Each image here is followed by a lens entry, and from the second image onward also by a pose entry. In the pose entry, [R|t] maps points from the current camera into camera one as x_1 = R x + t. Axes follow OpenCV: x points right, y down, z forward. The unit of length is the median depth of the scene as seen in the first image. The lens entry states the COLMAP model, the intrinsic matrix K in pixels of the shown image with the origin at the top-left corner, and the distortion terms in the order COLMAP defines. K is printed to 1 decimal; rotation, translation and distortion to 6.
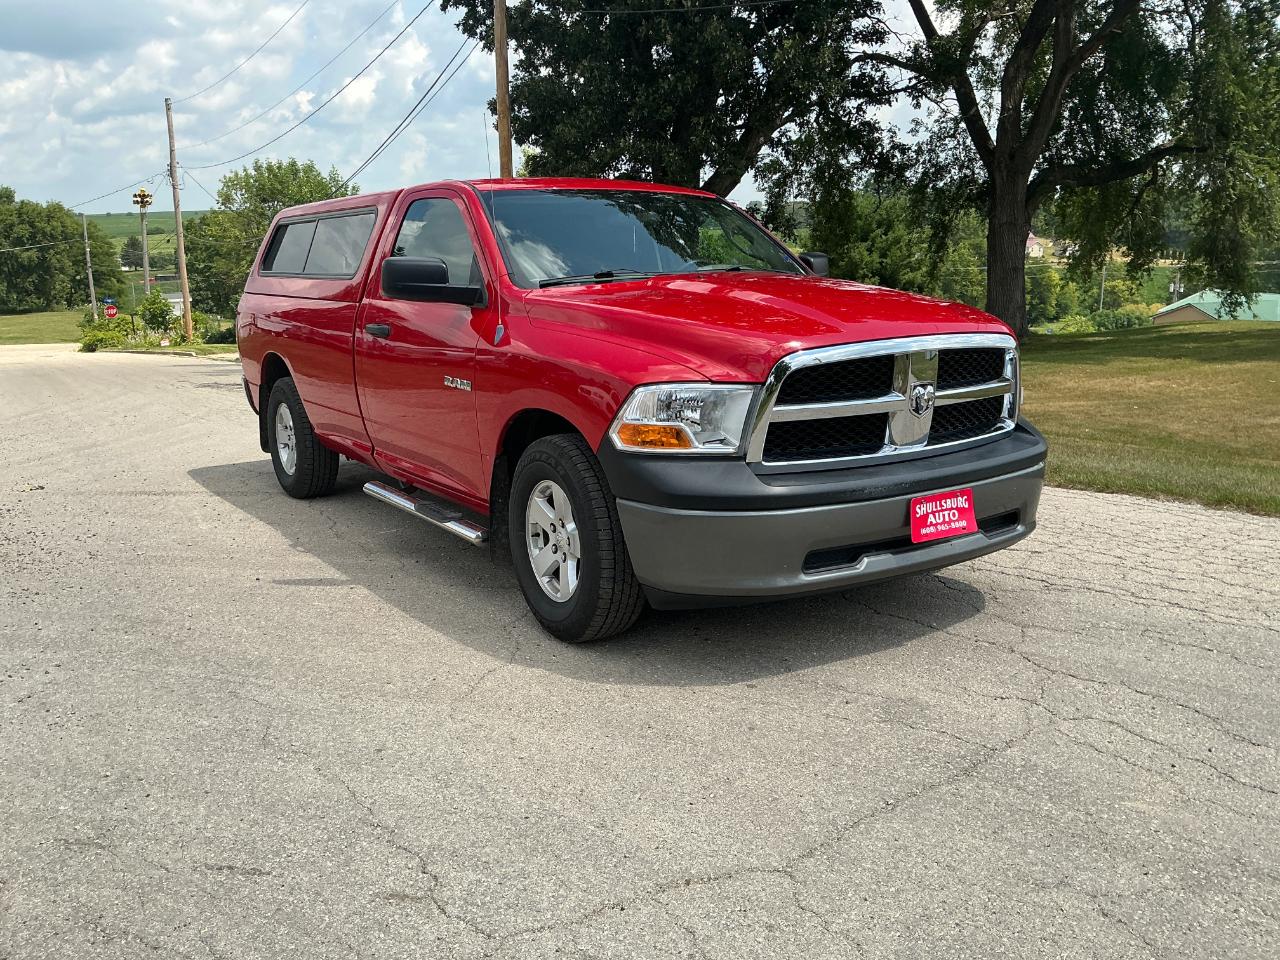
lens RADIAL K [[1061.6, 0, 640.0], [0, 1061.6, 480.0], [0, 0, 1]] dist [0.121214, -0.236121]
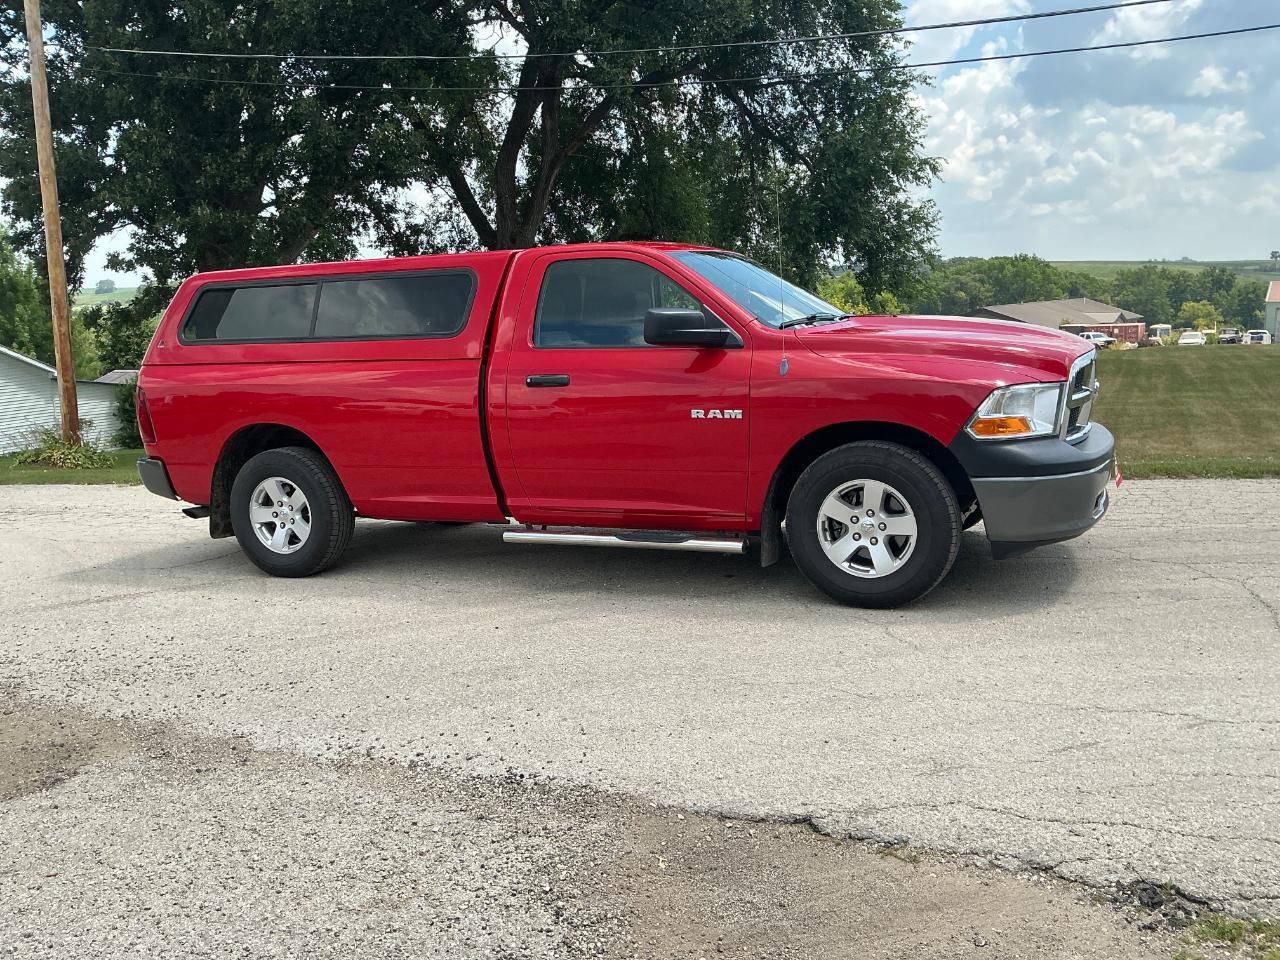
lens RADIAL K [[1059.8, 0, 645.7], [0, 1059.8, 483.7], [0, 0, 1]] dist [0.108534, -0.178888]
pose [[0.846052, -0.099379, 0.523755, -0.201022], [0.134711, 0.990440, -0.029678, 0.001768], [-0.515799, 0.095665, 0.851352, 0.017233]]
